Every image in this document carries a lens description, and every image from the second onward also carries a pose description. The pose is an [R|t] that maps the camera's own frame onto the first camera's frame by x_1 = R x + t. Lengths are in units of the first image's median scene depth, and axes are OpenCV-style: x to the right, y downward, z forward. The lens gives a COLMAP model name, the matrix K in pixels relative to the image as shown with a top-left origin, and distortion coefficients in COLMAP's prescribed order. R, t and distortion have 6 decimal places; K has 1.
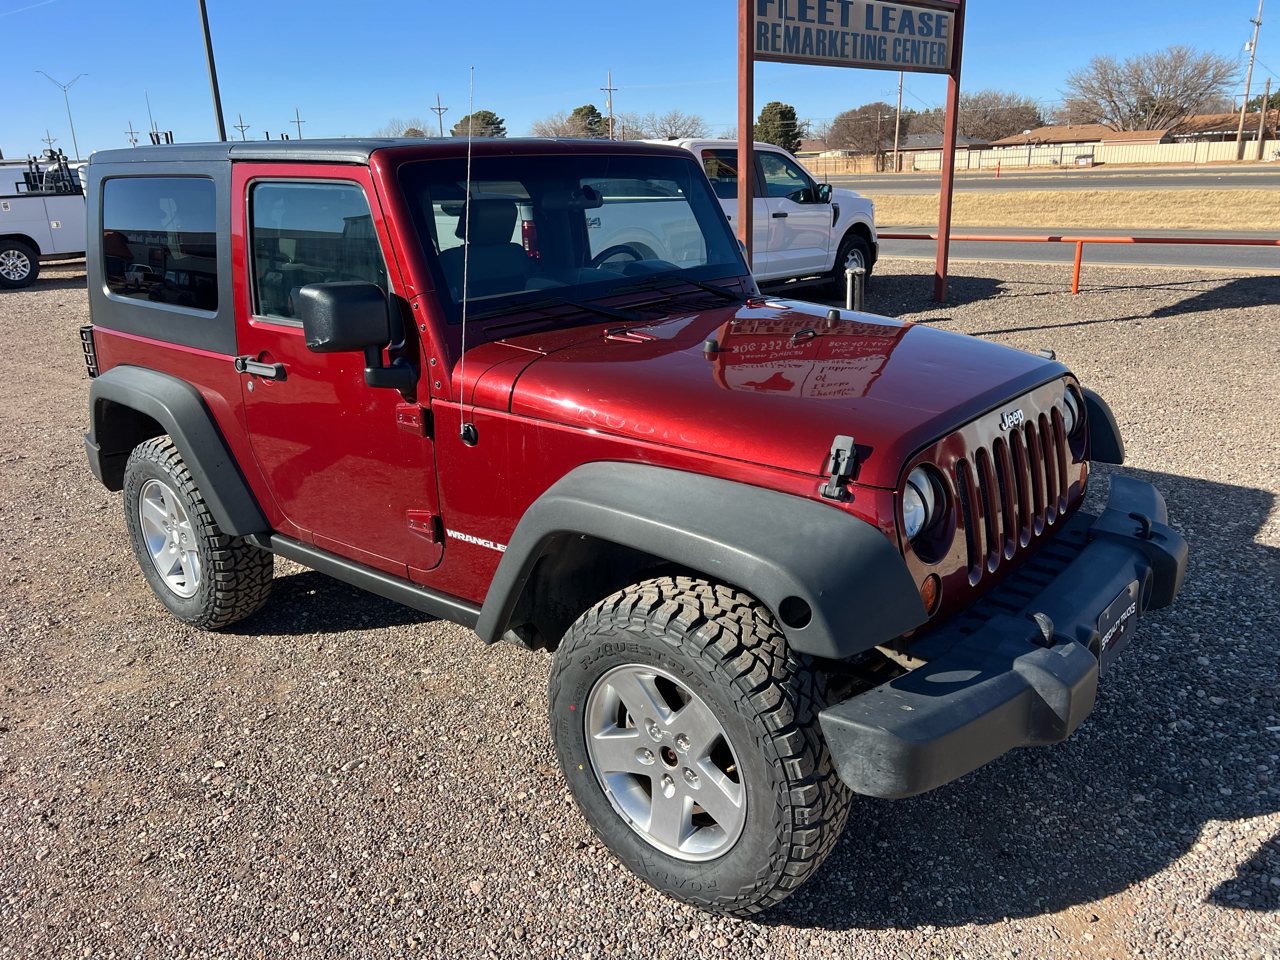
lens RADIAL K [[964.0, 0, 642.6], [0, 964.0, 450.2], [0, 0, 1]] dist [0.055748, -0.060729]
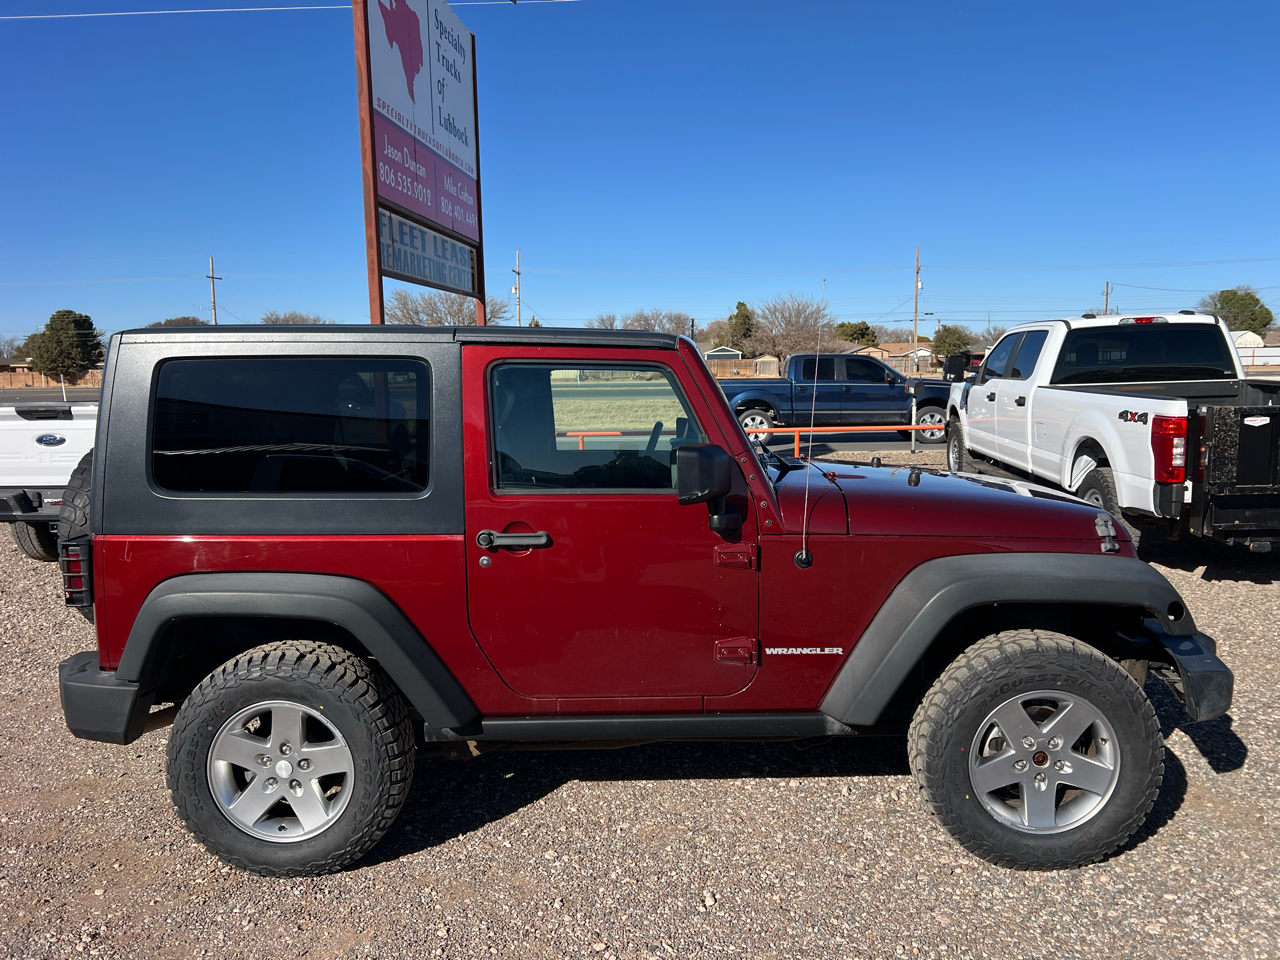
lens RADIAL K [[958.9, 0, 644.8], [0, 958.9, 462.2], [0, 0, 1]] dist [0.059674, -0.067950]
pose [[0.779593, -0.045182, 0.624655, -1.031509], [0.168624, 0.975705, -0.139876, 0.000318], [-0.603159, 0.214378, 0.768272, 0.150414]]
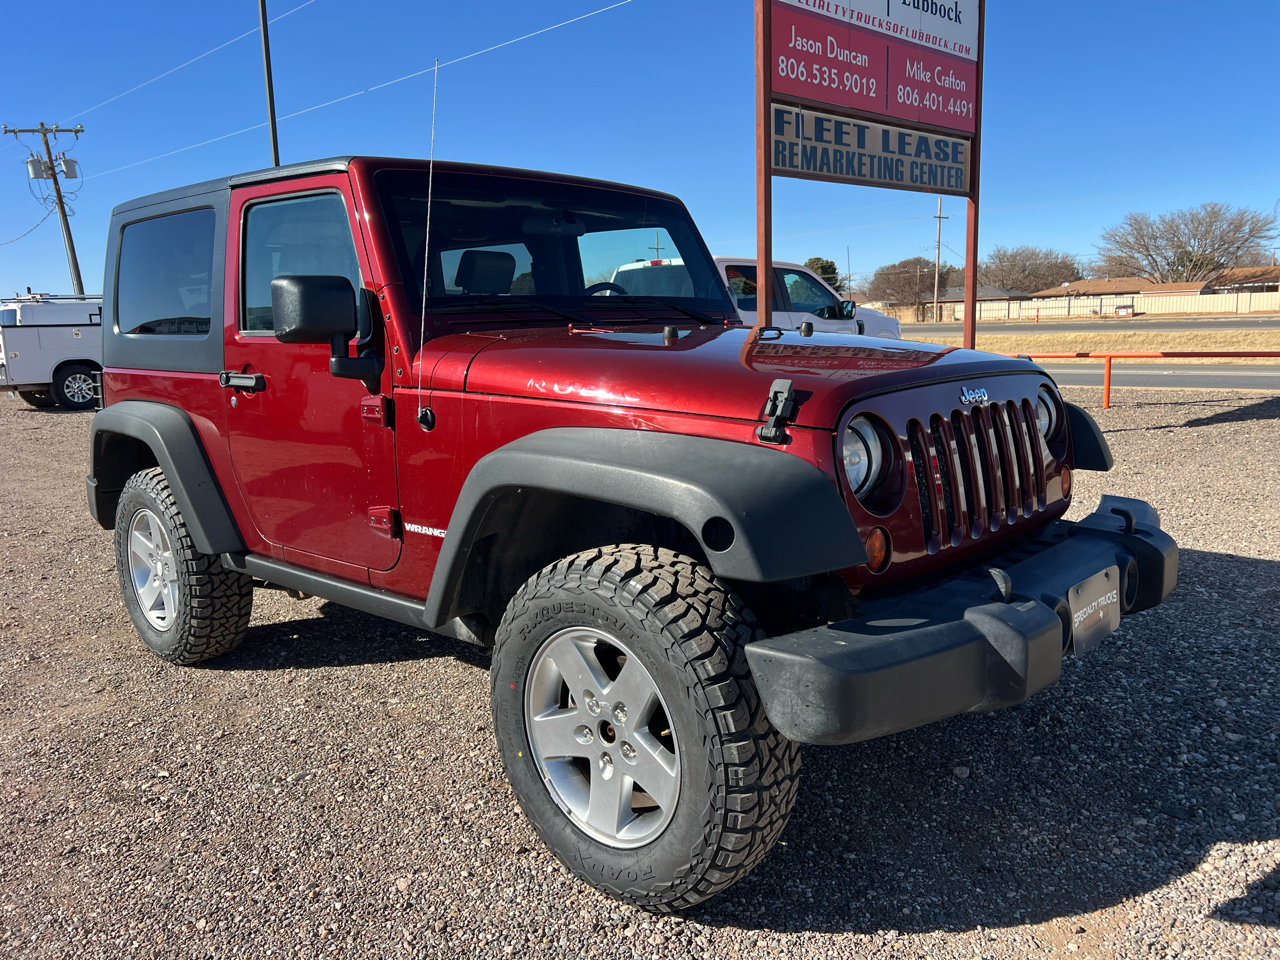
lens RADIAL K [[958.4, 0, 640.6], [0, 958.4, 451.6], [0, 0, 1]] dist [0.061342, -0.067874]
pose [[0.998714, 0.006585, -0.050275, 0.085364], [-0.013943, 0.988972, -0.147444, 0.151344], [0.048750, 0.147955, 0.987792, 0.034283]]
